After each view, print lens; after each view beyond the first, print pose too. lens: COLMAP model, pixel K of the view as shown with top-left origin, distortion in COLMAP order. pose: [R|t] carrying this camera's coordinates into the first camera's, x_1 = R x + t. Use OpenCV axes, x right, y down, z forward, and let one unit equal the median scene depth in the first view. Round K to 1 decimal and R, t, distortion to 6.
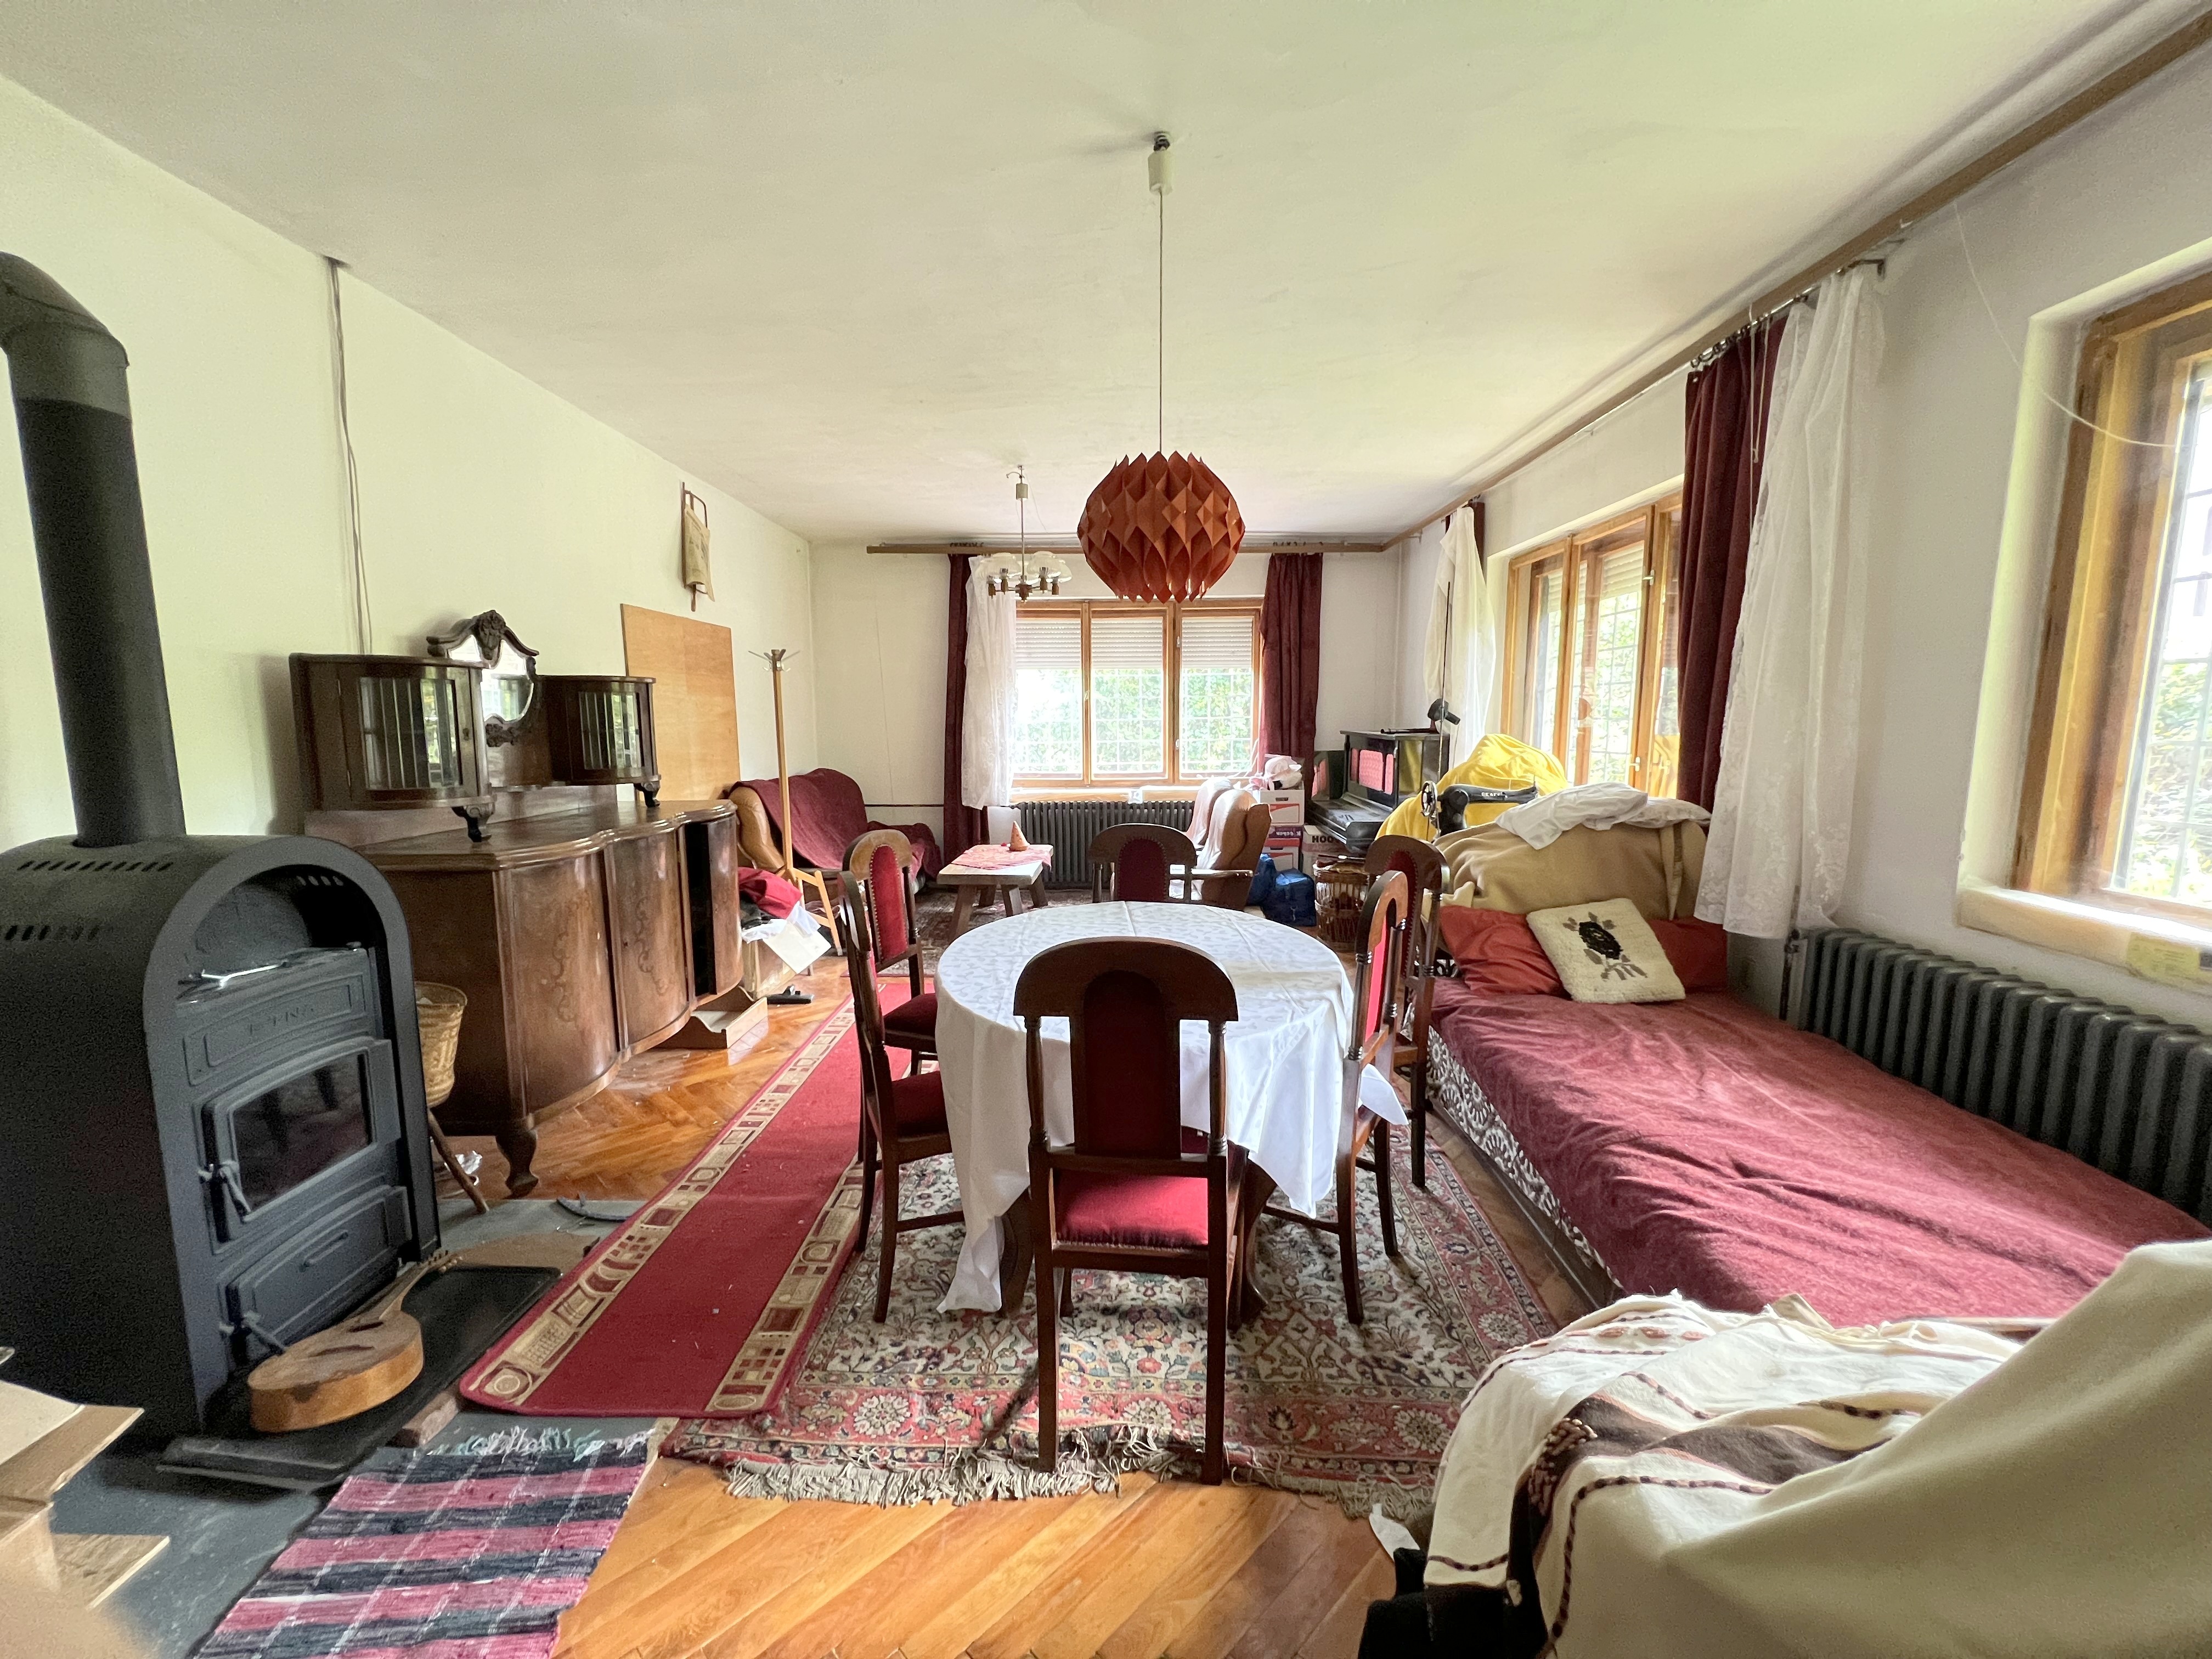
lens RADIAL K [[883.9, 0, 1104.2], [0, 883.9, 830.4], [0, 0, 1]] dist [0.002403, -0.000257]
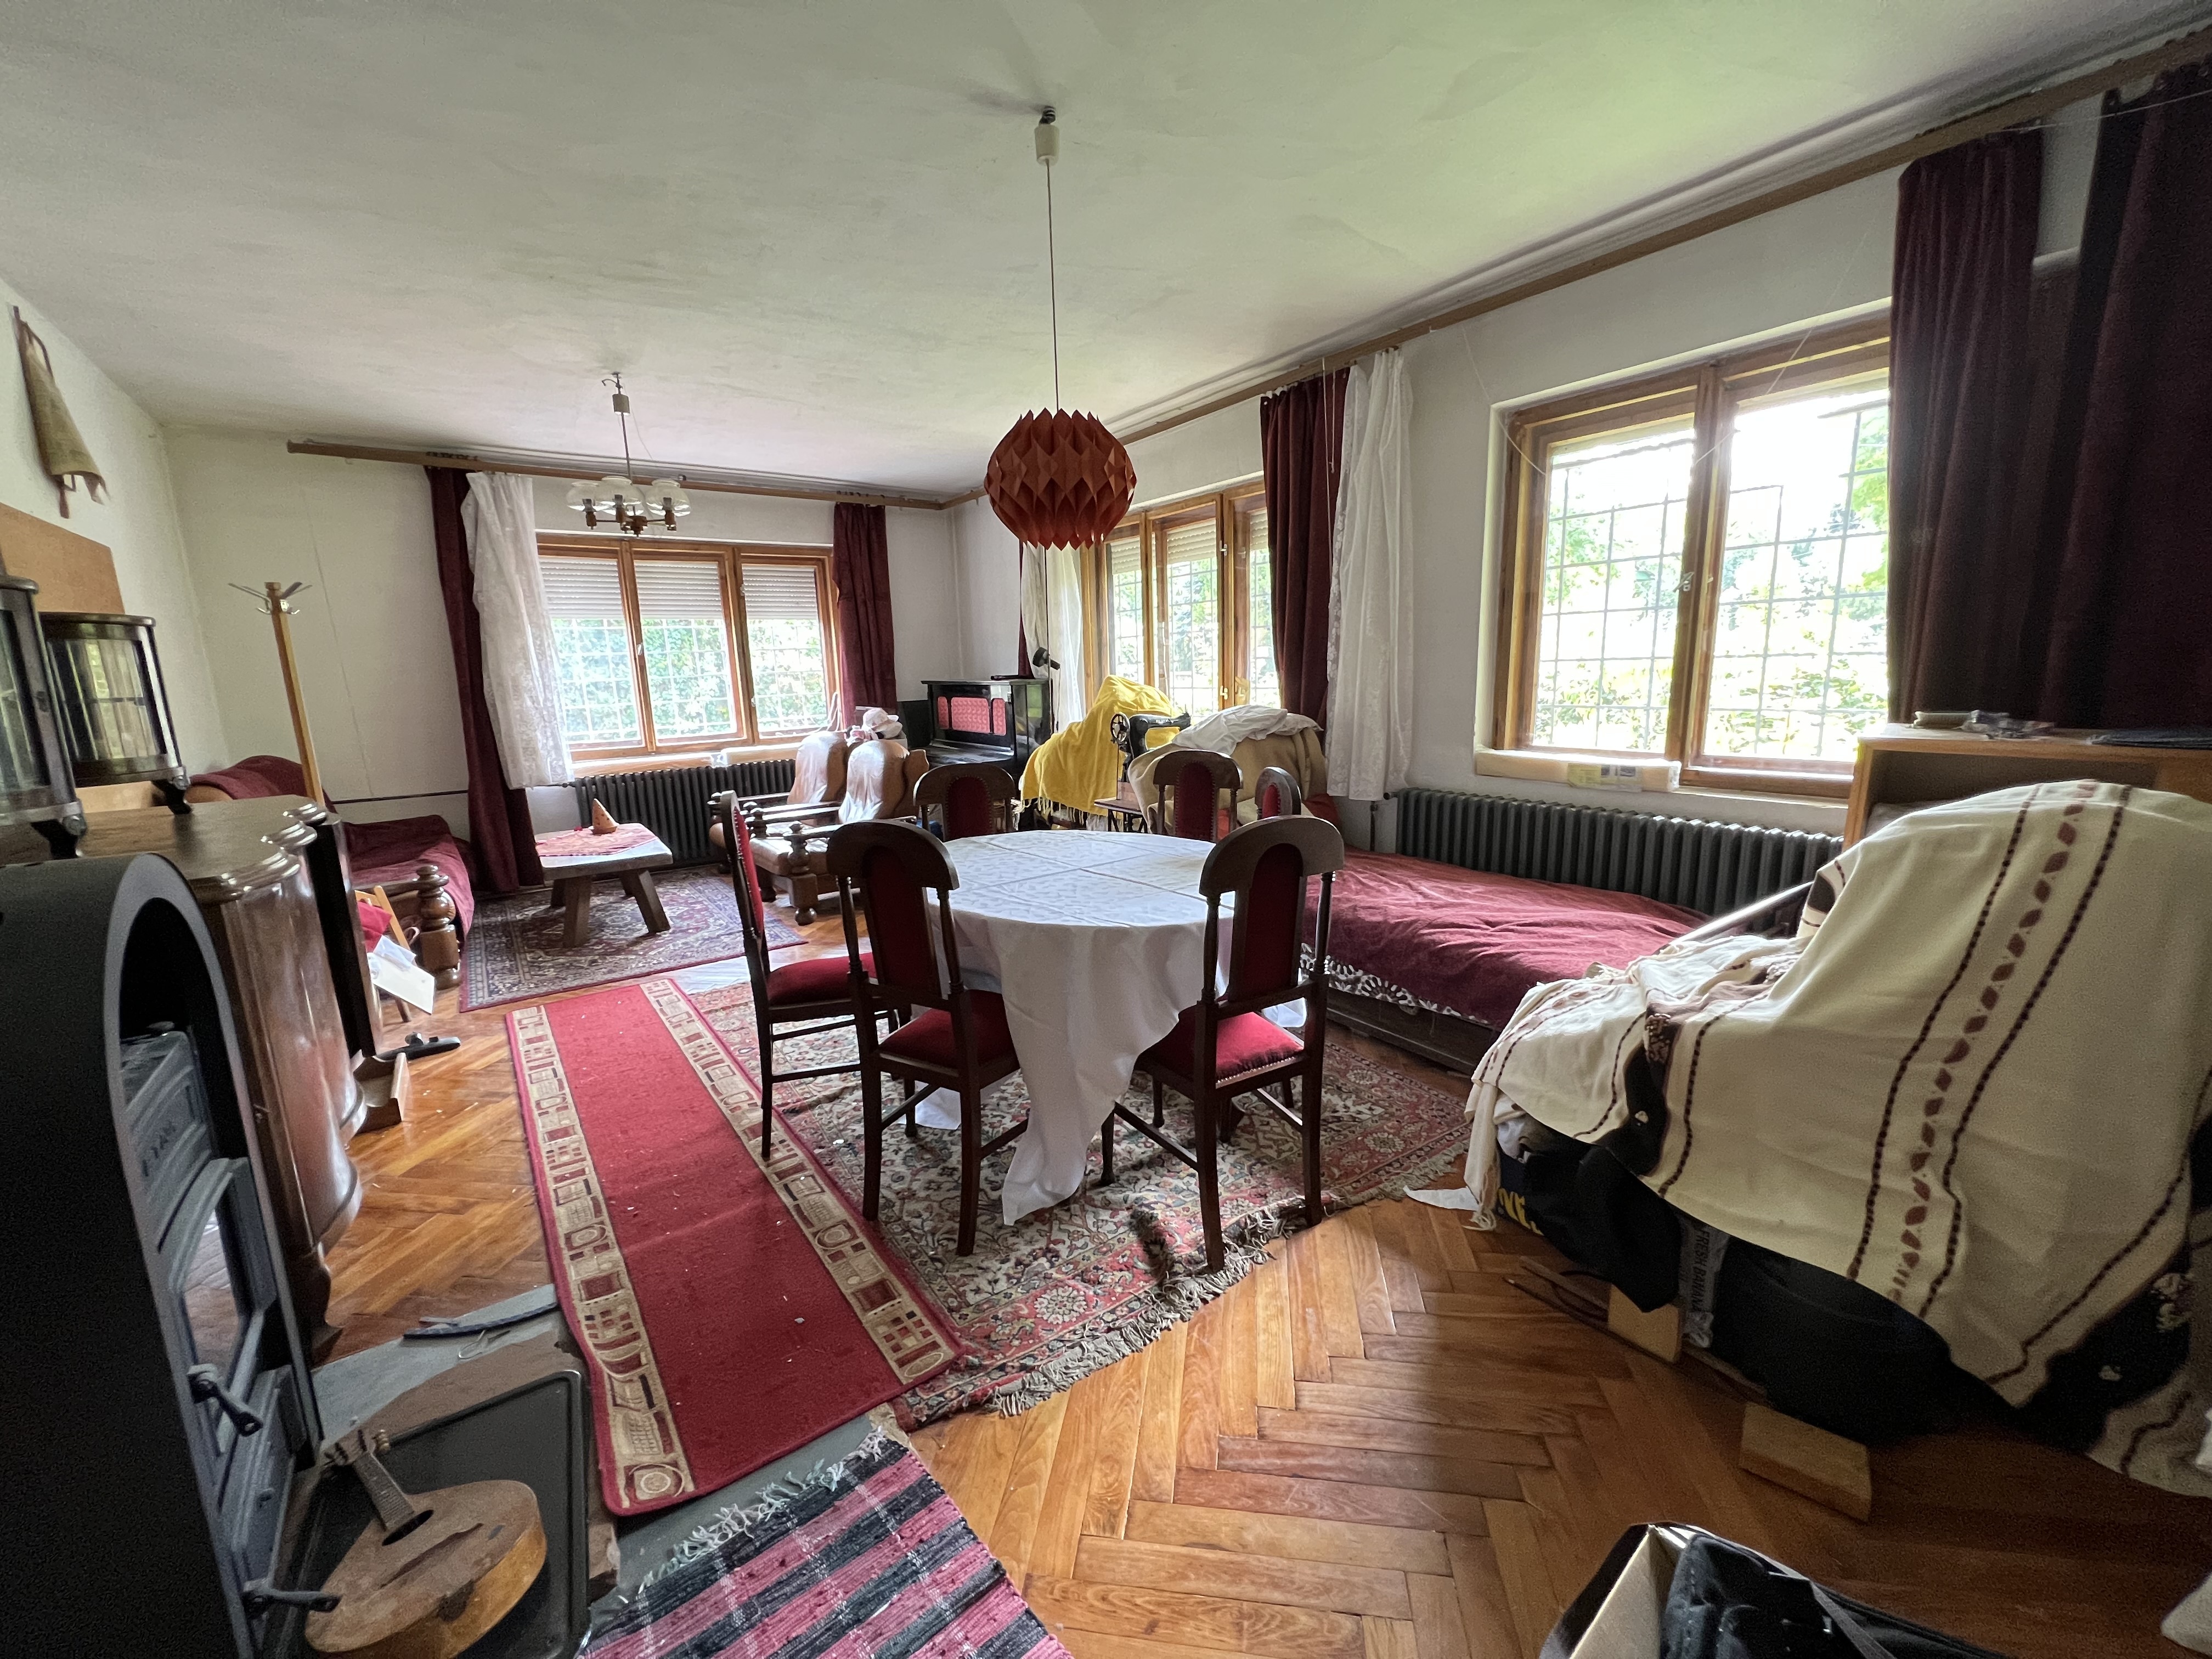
lens RADIAL K [[883.9, 0, 1104.2], [0, 883.9, 830.4], [0, 0, 1]] dist [0.002403, -0.000257]
pose [[0.799145, -0.129840, 0.586949, -0.583580], [0.103251, 0.991532, 0.078760, 0.008440], [-0.592205, -0.002337, 0.805784, 0.081203]]
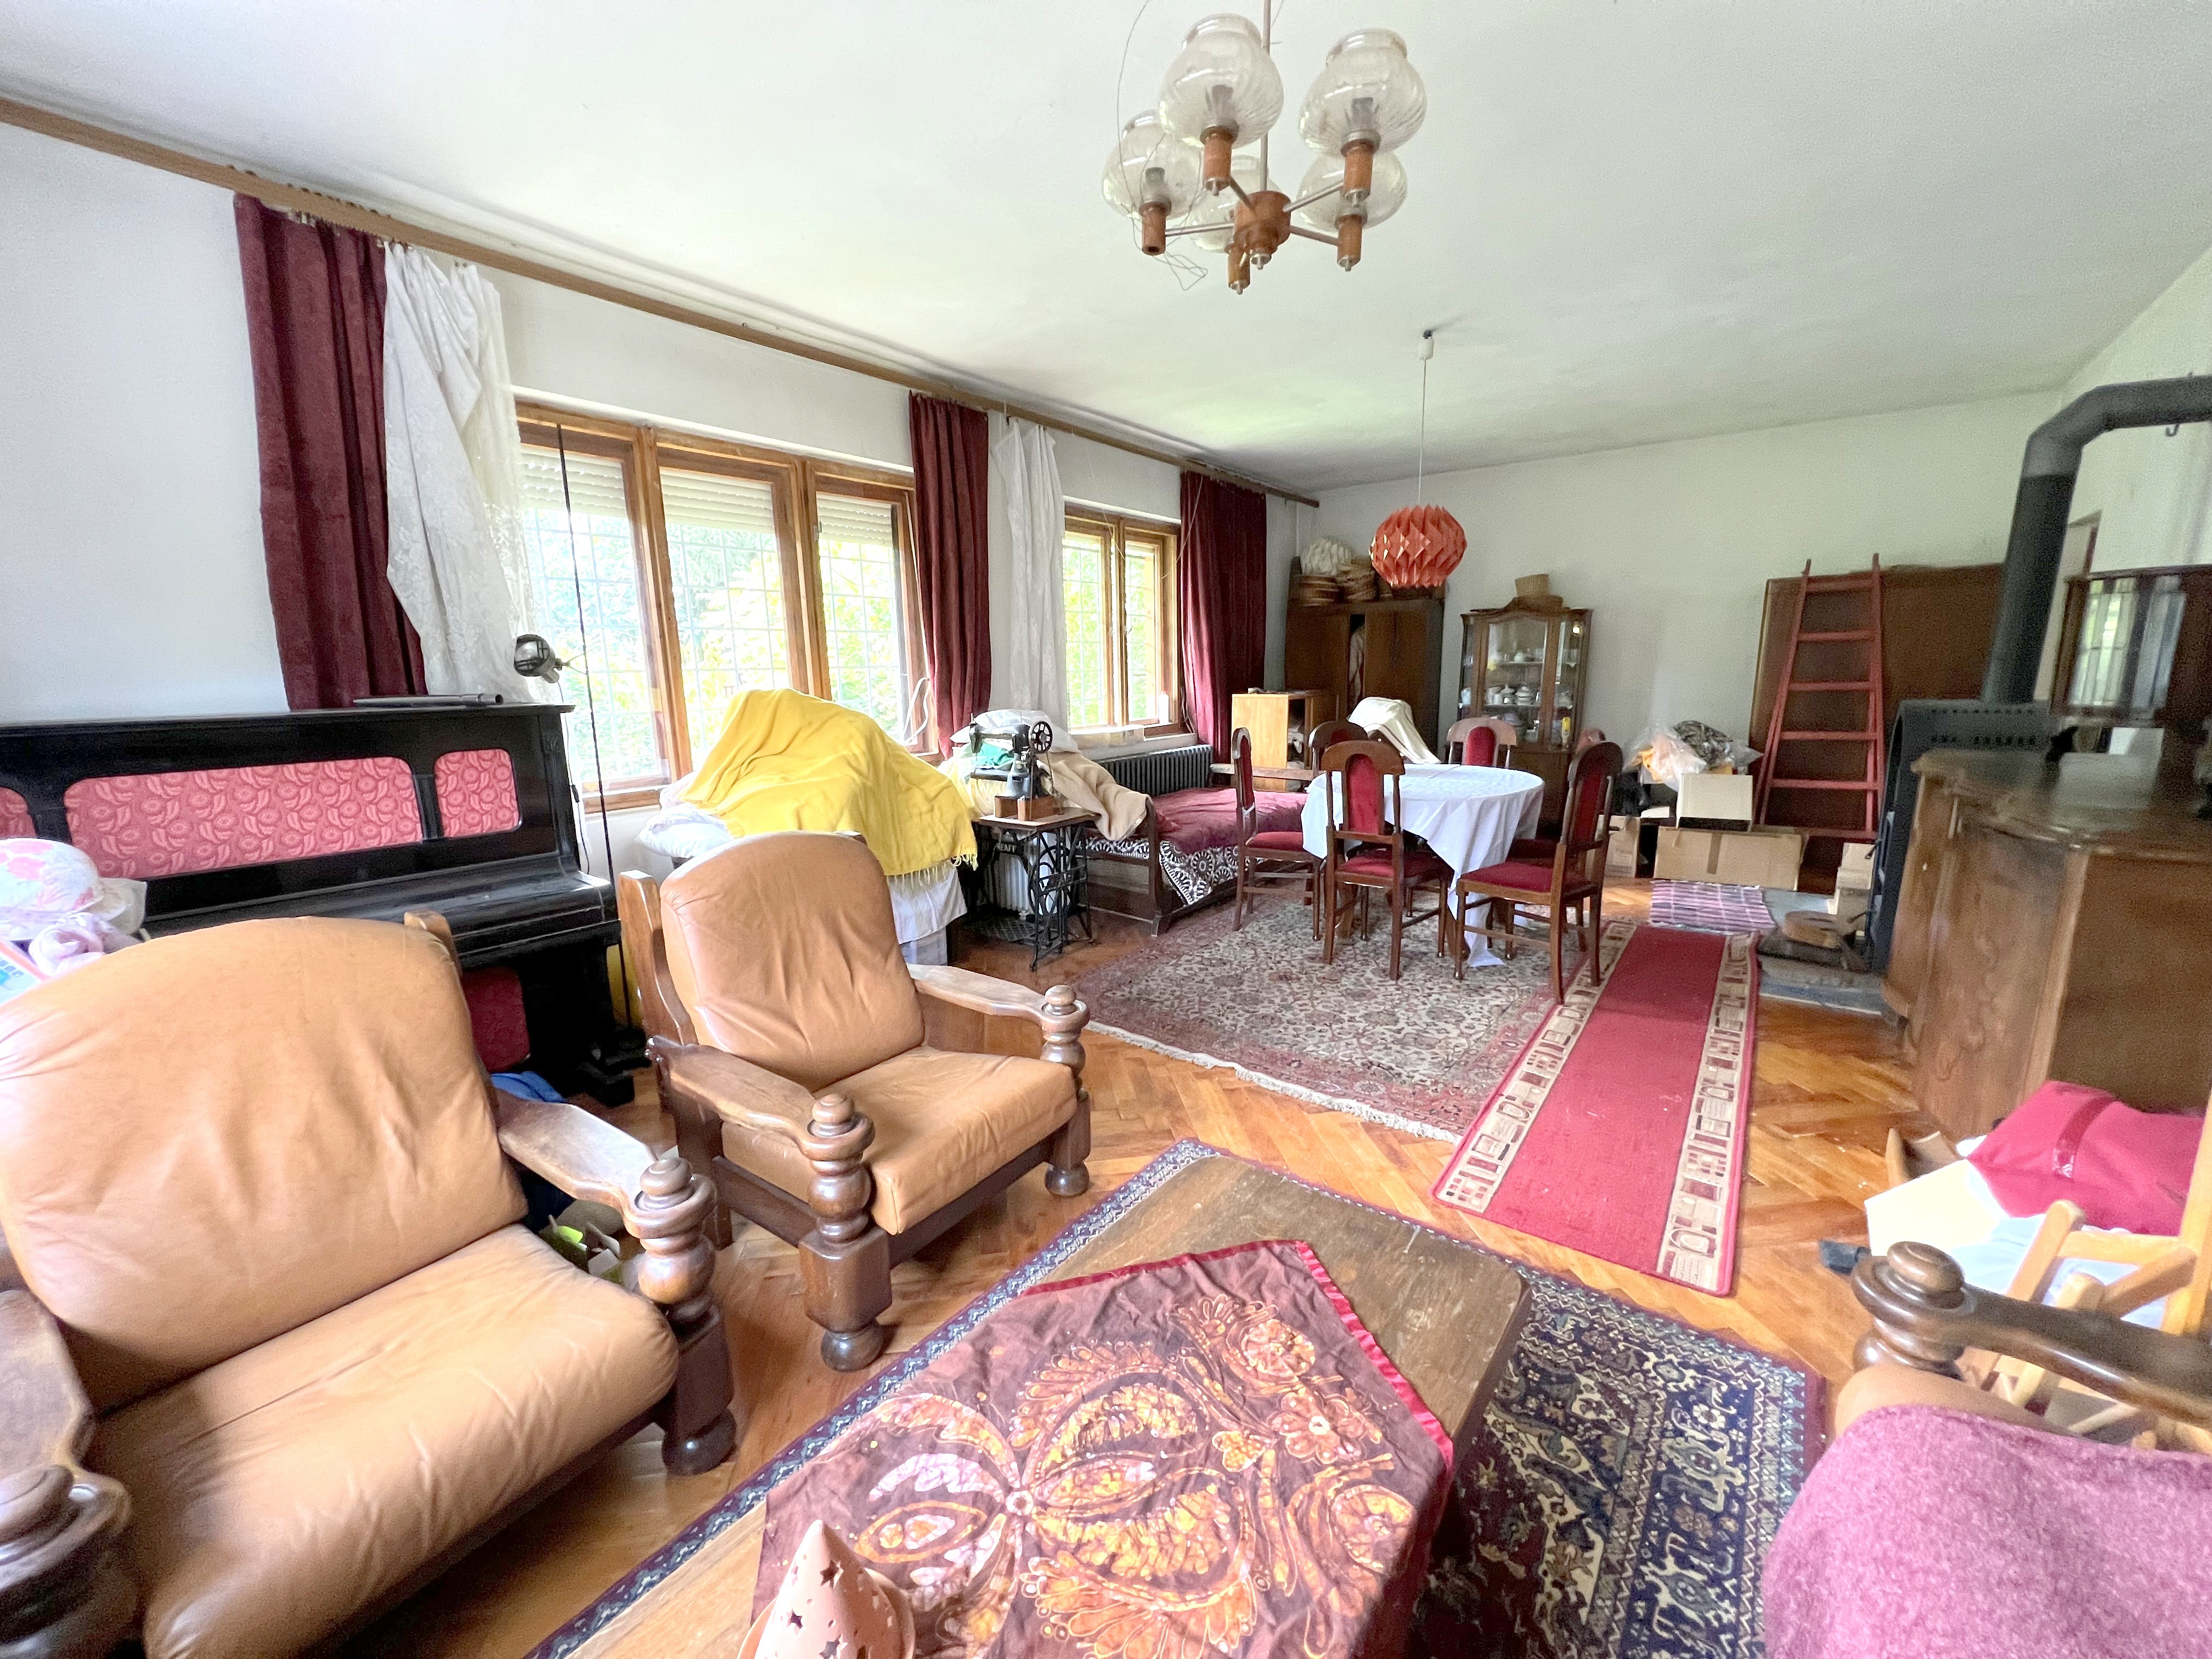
lens RADIAL K [[894.4, 0, 1171.7], [0, 894.4, 790.7], [0, 0, 1]] dist [-0.000072, -0.000119]
pose [[-0.831493, -0.049876, 0.553291, -0.558350], [0.099835, 0.966331, 0.237143, -0.321373], [-0.546490, 0.252421, -0.798519, 2.767447]]
